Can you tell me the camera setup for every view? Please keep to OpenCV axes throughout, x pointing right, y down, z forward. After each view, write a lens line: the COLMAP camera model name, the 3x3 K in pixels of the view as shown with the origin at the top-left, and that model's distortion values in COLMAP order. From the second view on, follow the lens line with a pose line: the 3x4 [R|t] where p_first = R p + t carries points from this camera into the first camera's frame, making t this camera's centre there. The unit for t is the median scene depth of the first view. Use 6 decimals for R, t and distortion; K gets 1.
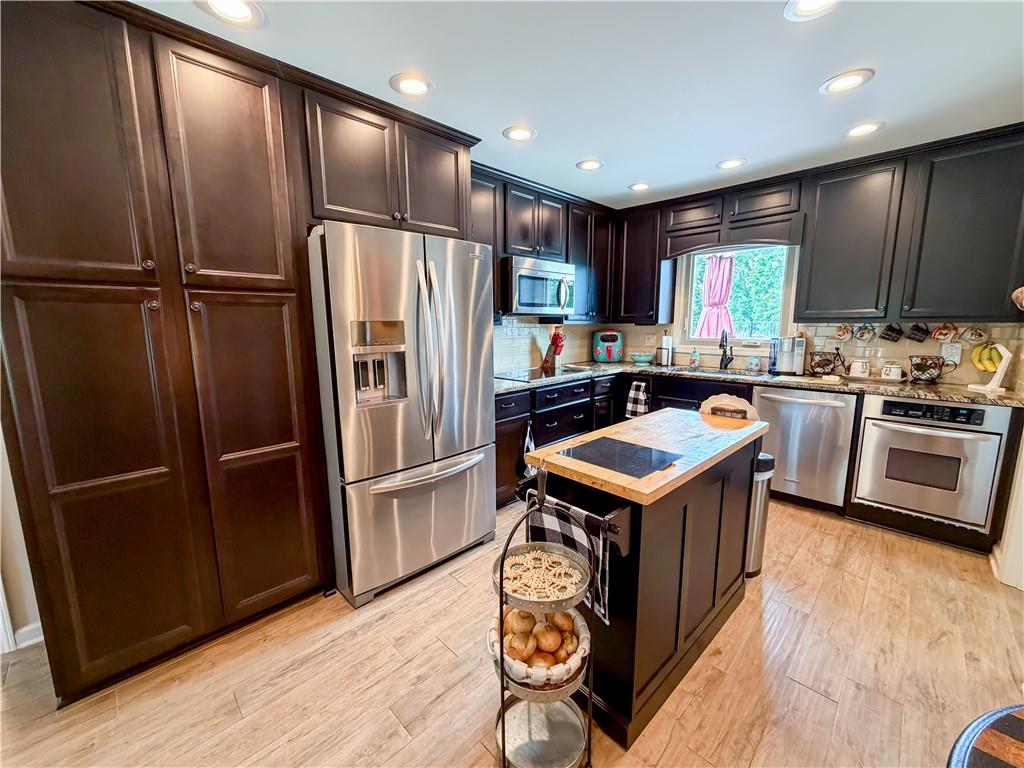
lens RADIAL K [[408.9, 0, 510.6], [0, 408.9, 385.2], [0, 0, 1]] dist [0.000416, 0.000287]
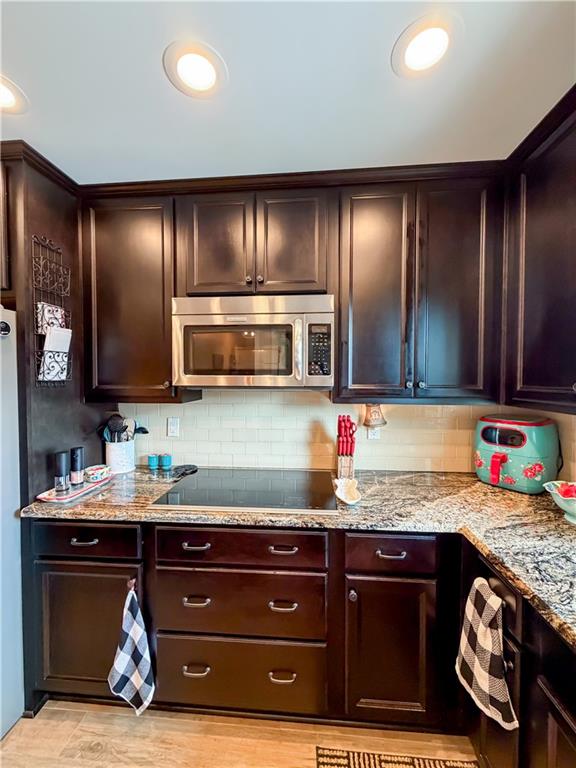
lens RADIAL K [[306.7, 0, 288.0], [0, 306.7, 382.4], [0, 0, 1]] dist [0.000416, 0.000287]
pose [[0.649008, 0.018534, -0.760556, 0.403601], [-0.120672, 0.989555, -0.078859, -0.138753], [0.751151, 0.142958, 0.644465, 0.695224]]
